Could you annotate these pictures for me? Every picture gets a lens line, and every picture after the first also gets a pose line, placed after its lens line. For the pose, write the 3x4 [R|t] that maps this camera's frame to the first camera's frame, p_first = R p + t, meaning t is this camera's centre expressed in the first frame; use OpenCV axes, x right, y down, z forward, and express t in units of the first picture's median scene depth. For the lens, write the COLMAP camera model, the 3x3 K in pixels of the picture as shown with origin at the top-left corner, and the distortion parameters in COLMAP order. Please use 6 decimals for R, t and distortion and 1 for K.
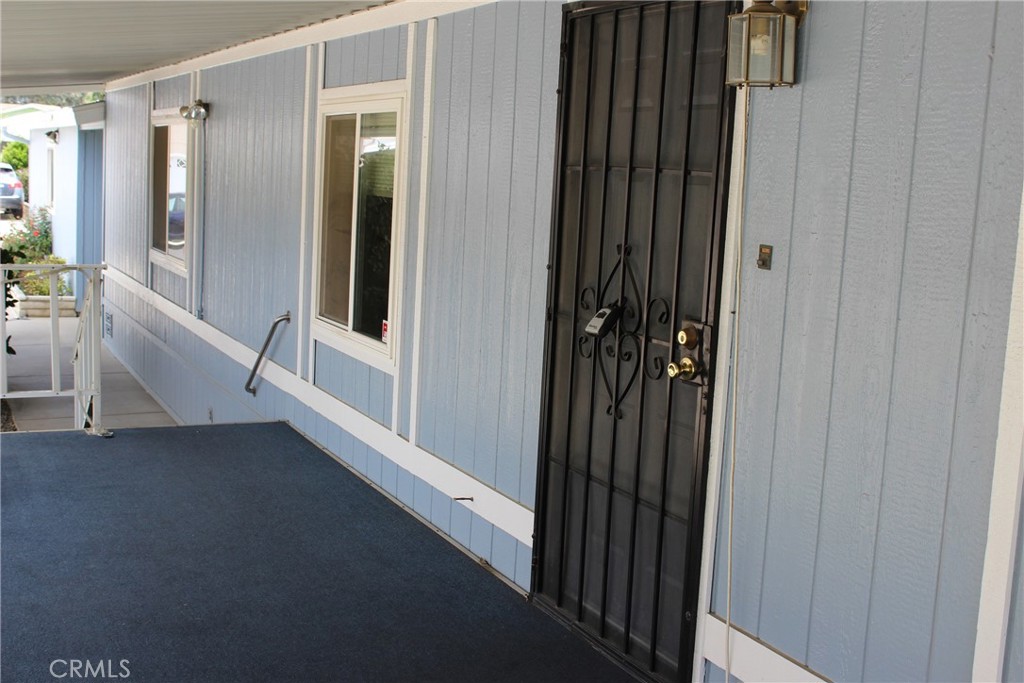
lens RADIAL K [[1268.8, 0, 511.7], [0, 1268.8, 342.1], [0, 0, 1]] dist [-0.036418, 0.000000]
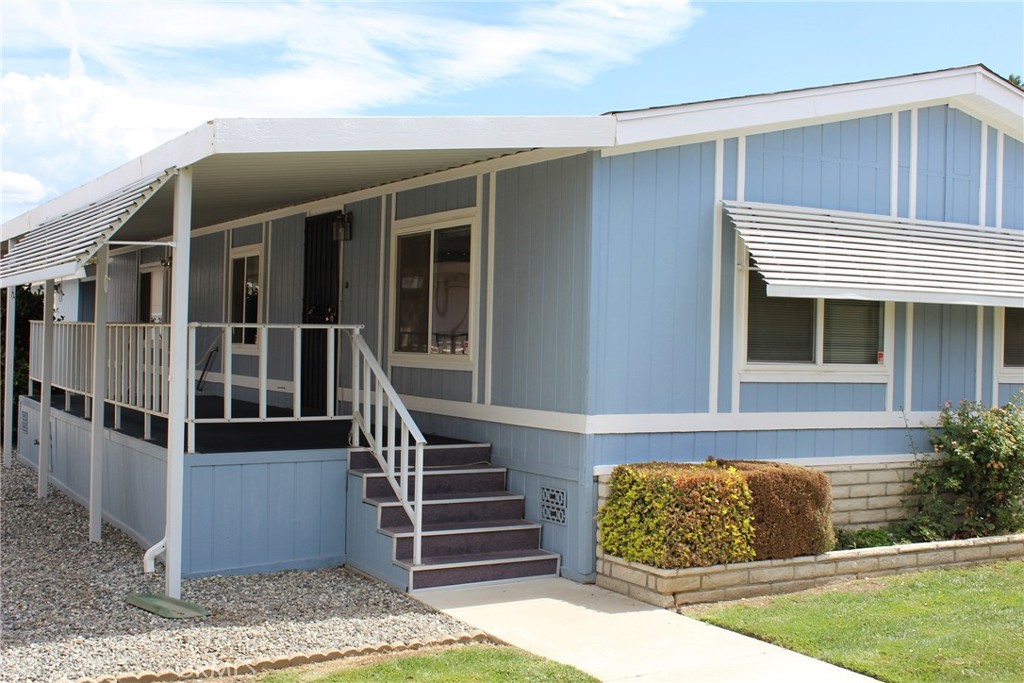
lens RADIAL K [[1268.8, 0, 511.2], [0, 1268.8, 345.1], [0, 0, 1]] dist [-0.036418, 0.000000]
pose [[0.997936, -0.022678, 0.060082, 0.180033], [0.030323, 0.991109, -0.129553, 0.241669], [-0.056610, 0.131107, 0.989751, -1.077806]]
